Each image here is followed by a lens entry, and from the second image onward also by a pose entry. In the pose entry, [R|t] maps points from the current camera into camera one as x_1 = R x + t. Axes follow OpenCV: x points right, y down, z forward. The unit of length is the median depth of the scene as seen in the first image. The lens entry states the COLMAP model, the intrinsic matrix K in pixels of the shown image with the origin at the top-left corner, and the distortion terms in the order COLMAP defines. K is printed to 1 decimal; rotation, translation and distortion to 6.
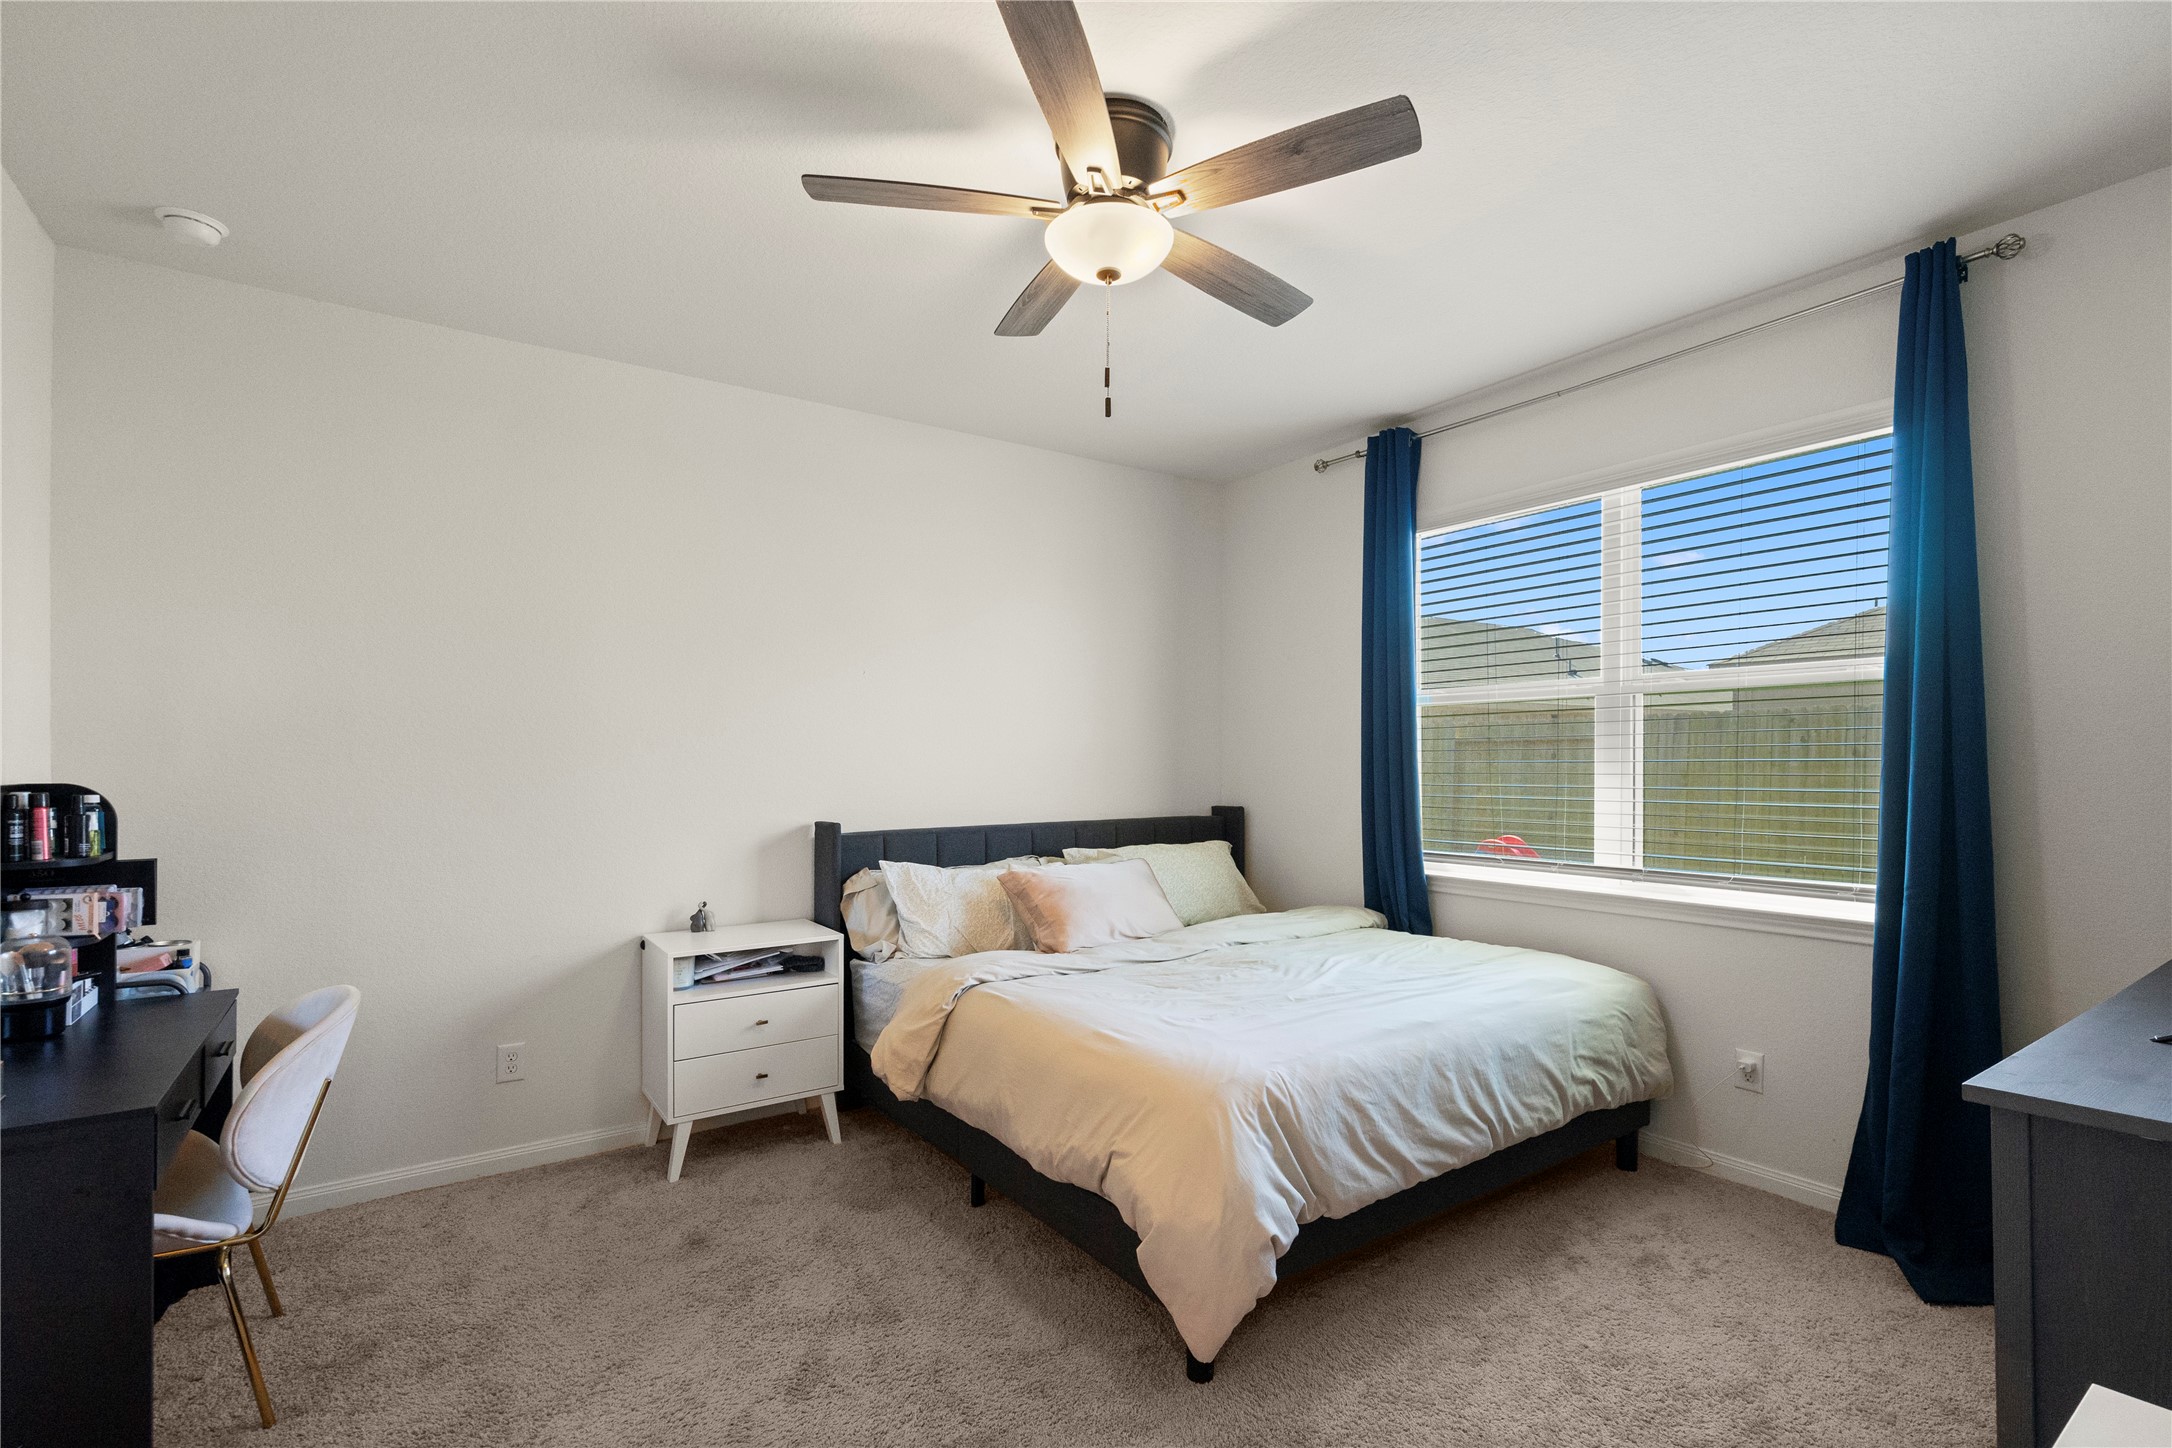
lens RADIAL K [[998.6, 0, 1104.5], [0, 998.6, 734.6], [0, 0, 1]] dist [-0.009683, 0.005009]
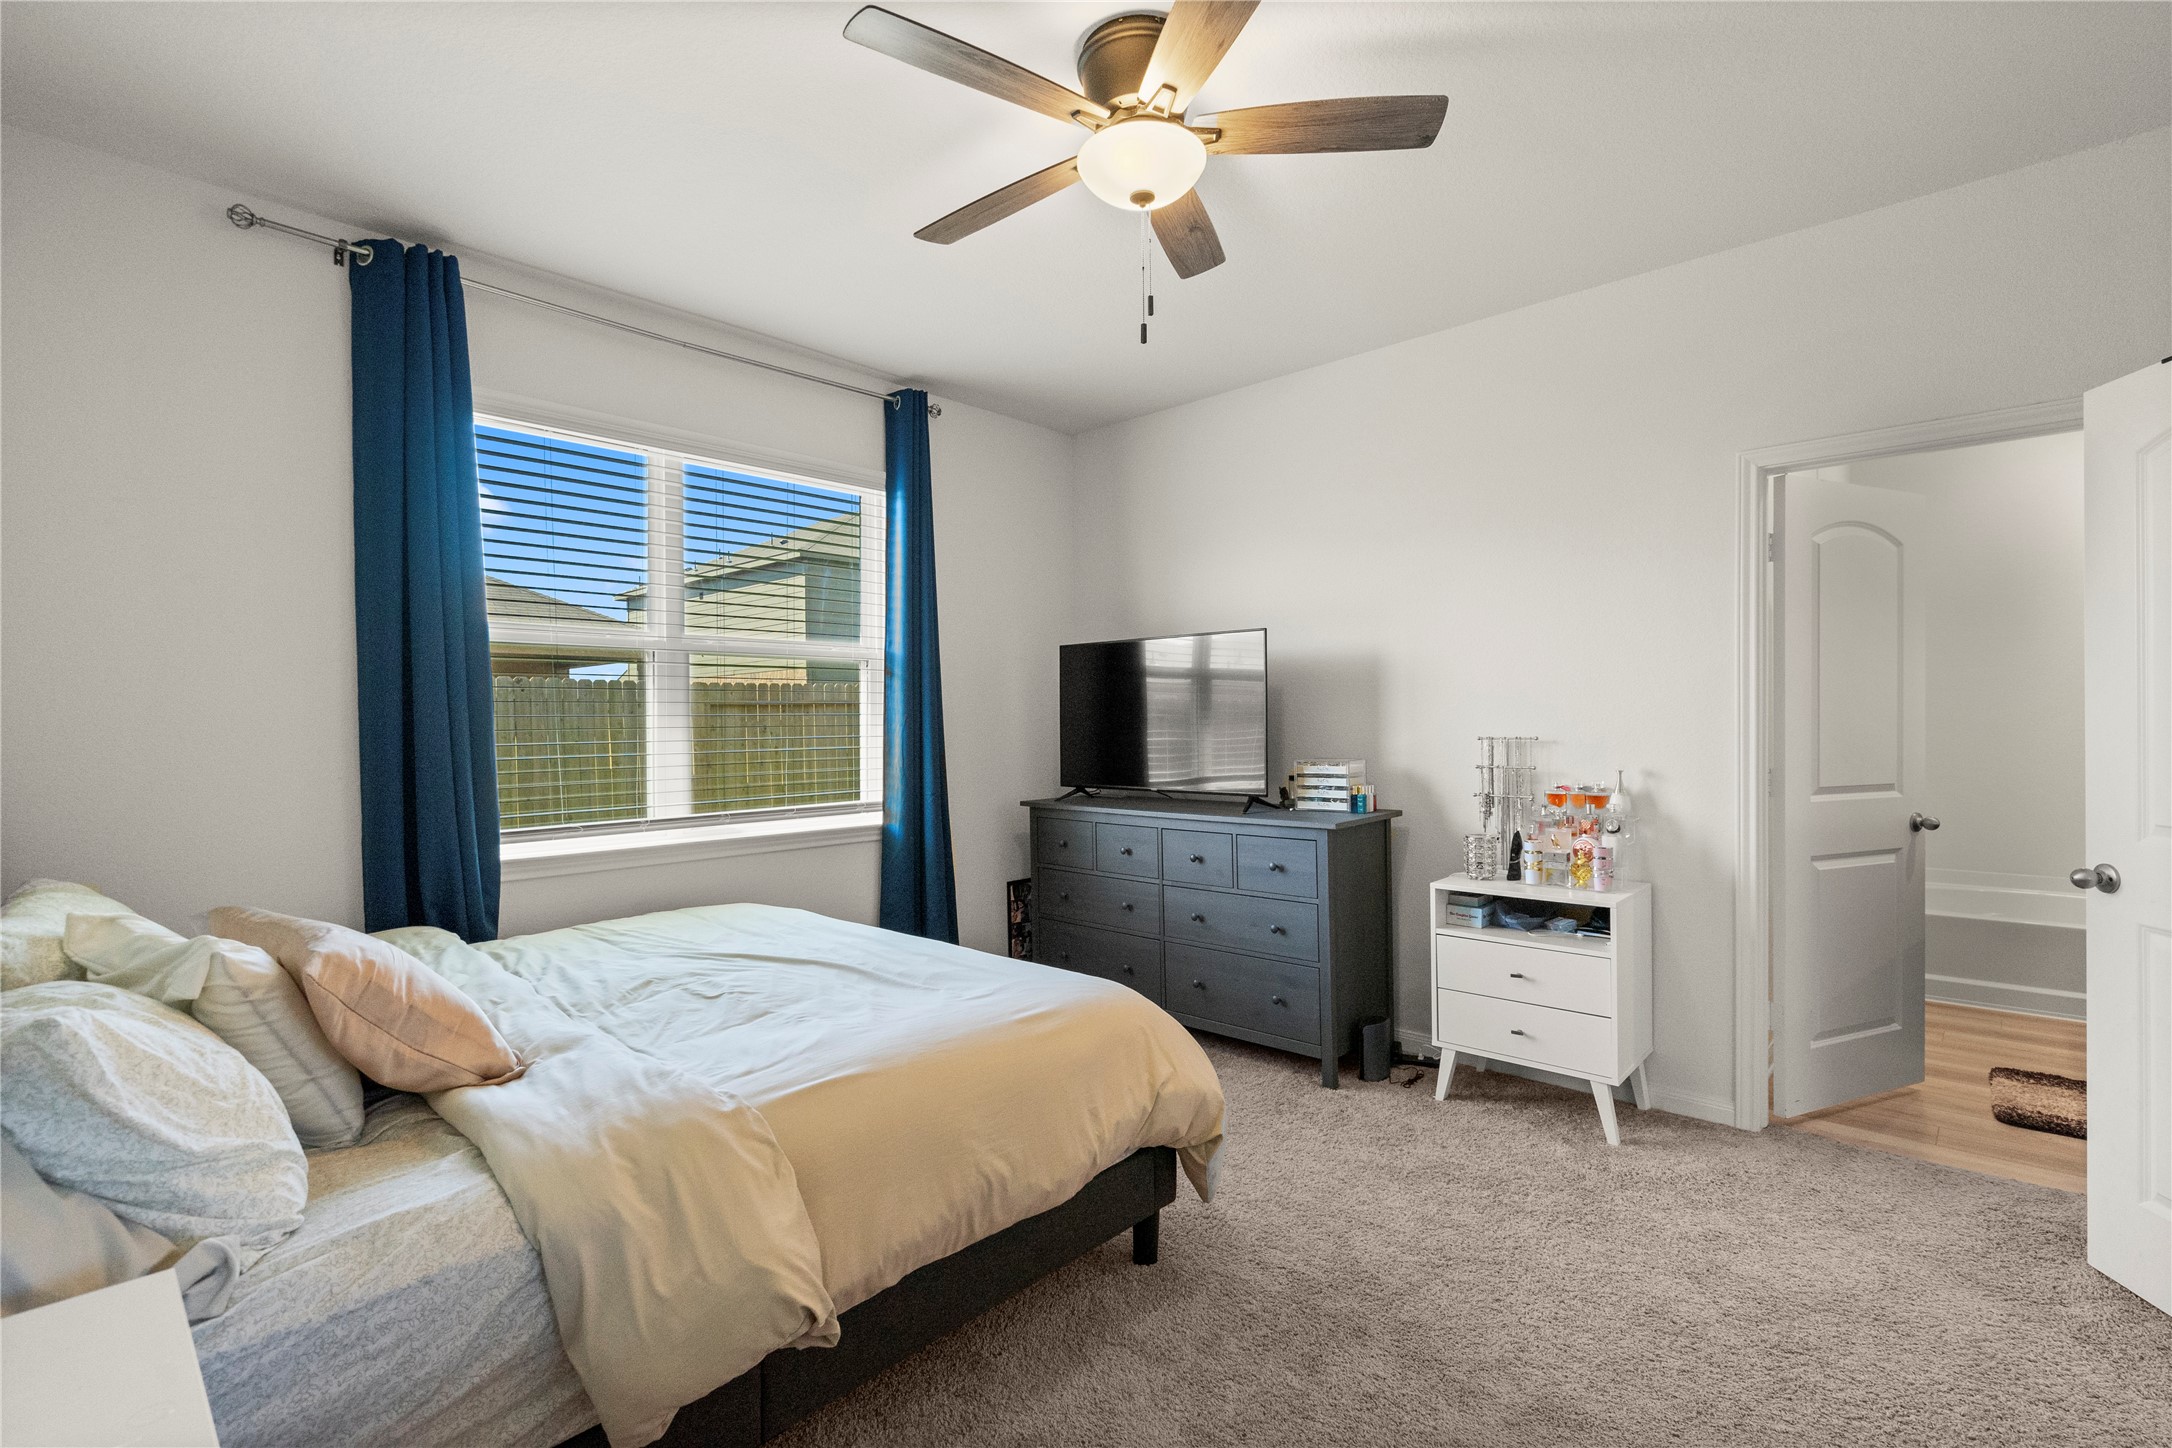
lens RADIAL K [[998.6, 0, 1104.2], [0, 998.6, 735.4], [0, 0, 1]] dist [-0.009683, 0.005009]
pose [[-0.214812, -0.005642, 0.976639, -0.582182], [-0.011782, 0.999926, 0.003185, 0.037736], [-0.976584, -0.010822, -0.214863, 0.769914]]
